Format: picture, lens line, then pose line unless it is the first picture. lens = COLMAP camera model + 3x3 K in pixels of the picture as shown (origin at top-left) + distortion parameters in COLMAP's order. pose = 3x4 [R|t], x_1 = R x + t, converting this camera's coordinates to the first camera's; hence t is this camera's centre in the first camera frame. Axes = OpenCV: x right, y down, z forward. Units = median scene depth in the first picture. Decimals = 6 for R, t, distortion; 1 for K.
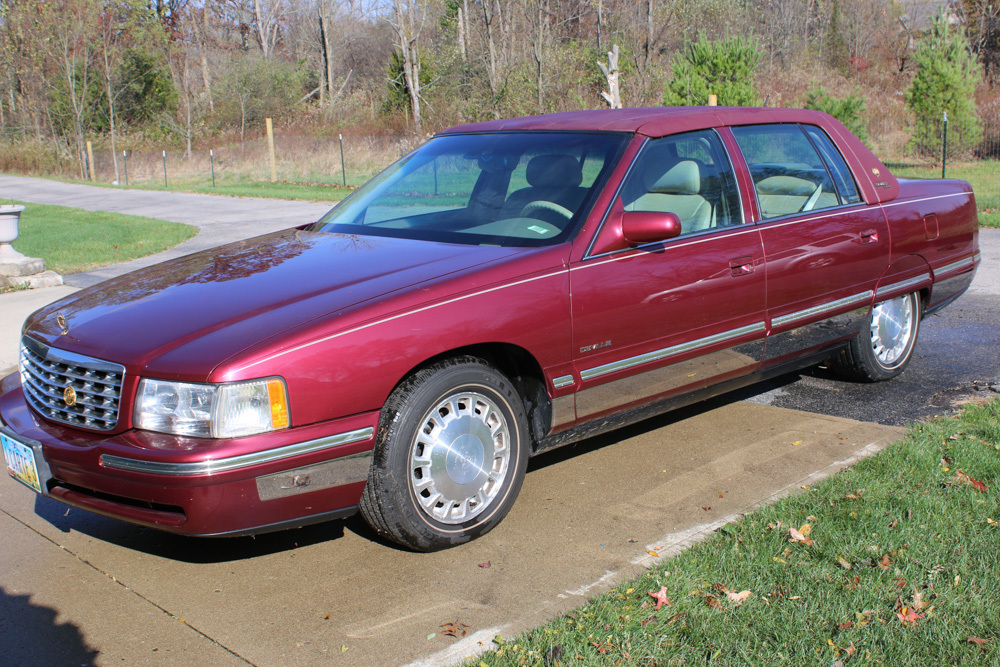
lens RADIAL K [[1130.5, 0, 522.1], [0, 1130.5, 317.1], [0, 0, 1]] dist [-0.103245, 0.000000]
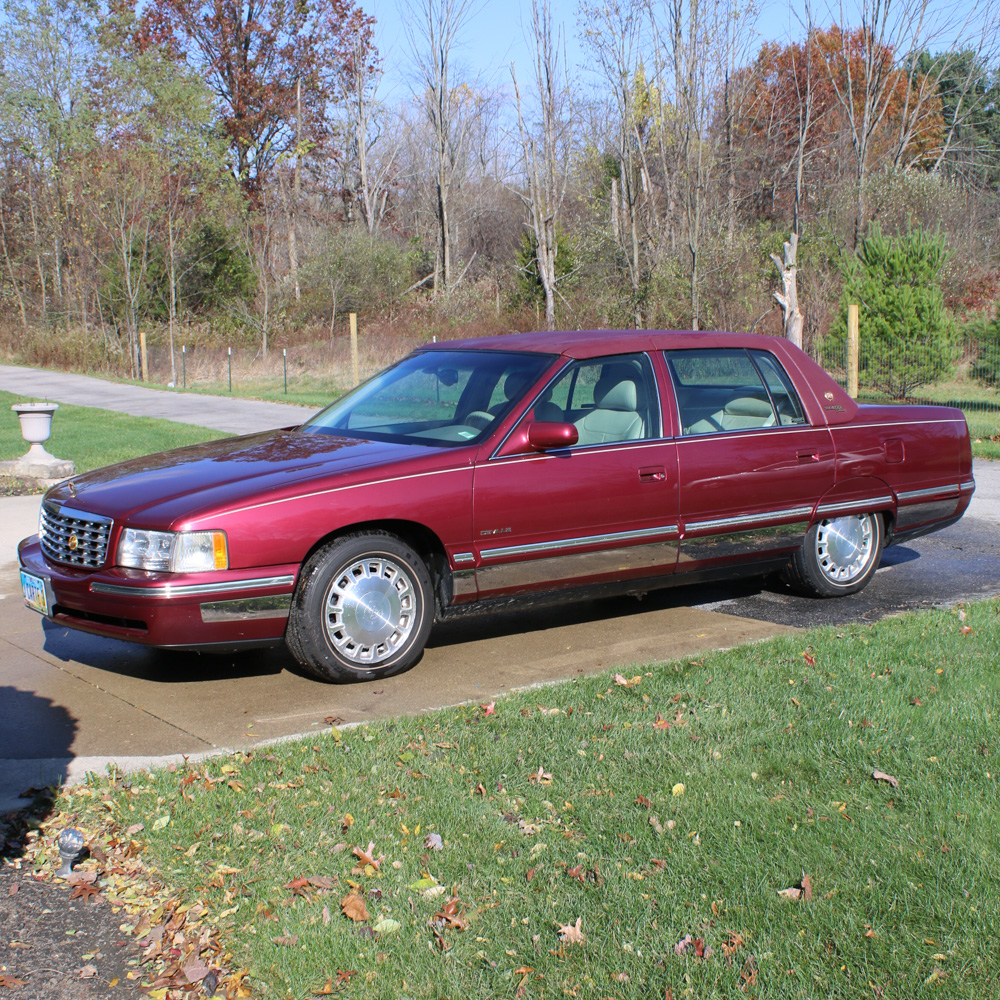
lens RADIAL K [[1473.8, 0, 500.6], [0, 1473.8, 494.9], [0, 0, 1]] dist [-0.163204, 0.000000]
pose [[0.991115, 0.041469, -0.126376, 0.269870], [-0.048254, 0.997527, -0.051110, 0.067960], [0.123944, 0.056754, 0.990665, -0.563364]]
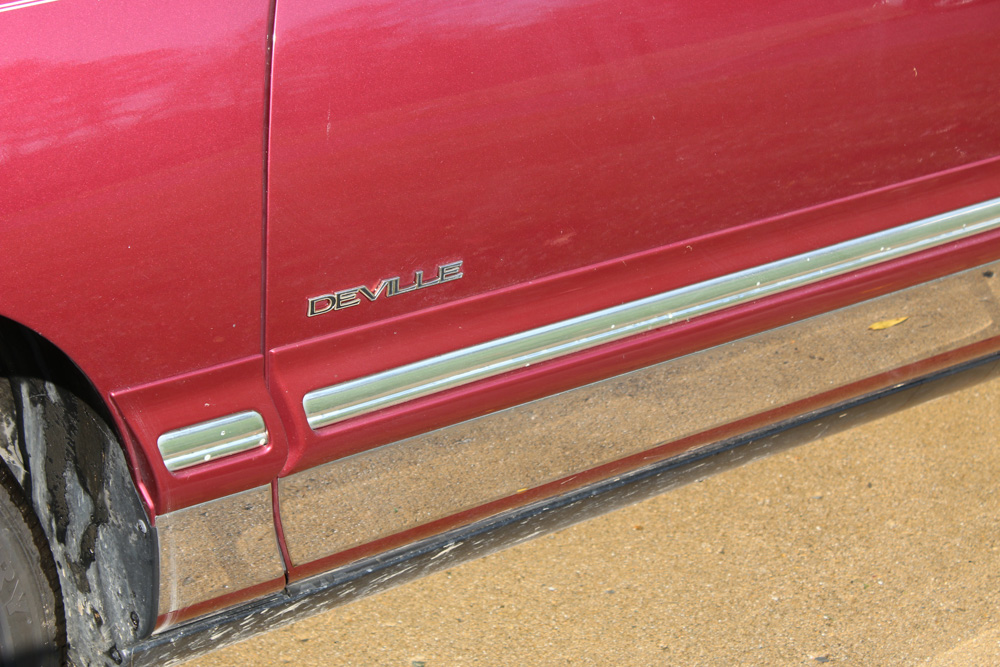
lens RADIAL K [[2456.1, 0, 498.6], [0, 2456.1, 334.2], [0, 0, 1]] dist [0.074973, 0.000000]
pose [[0.993743, 0.098657, -0.052369, 0.116725], [-0.085574, 0.973801, 0.210685, -0.073846], [0.071782, -0.204885, 0.976150, 0.512261]]
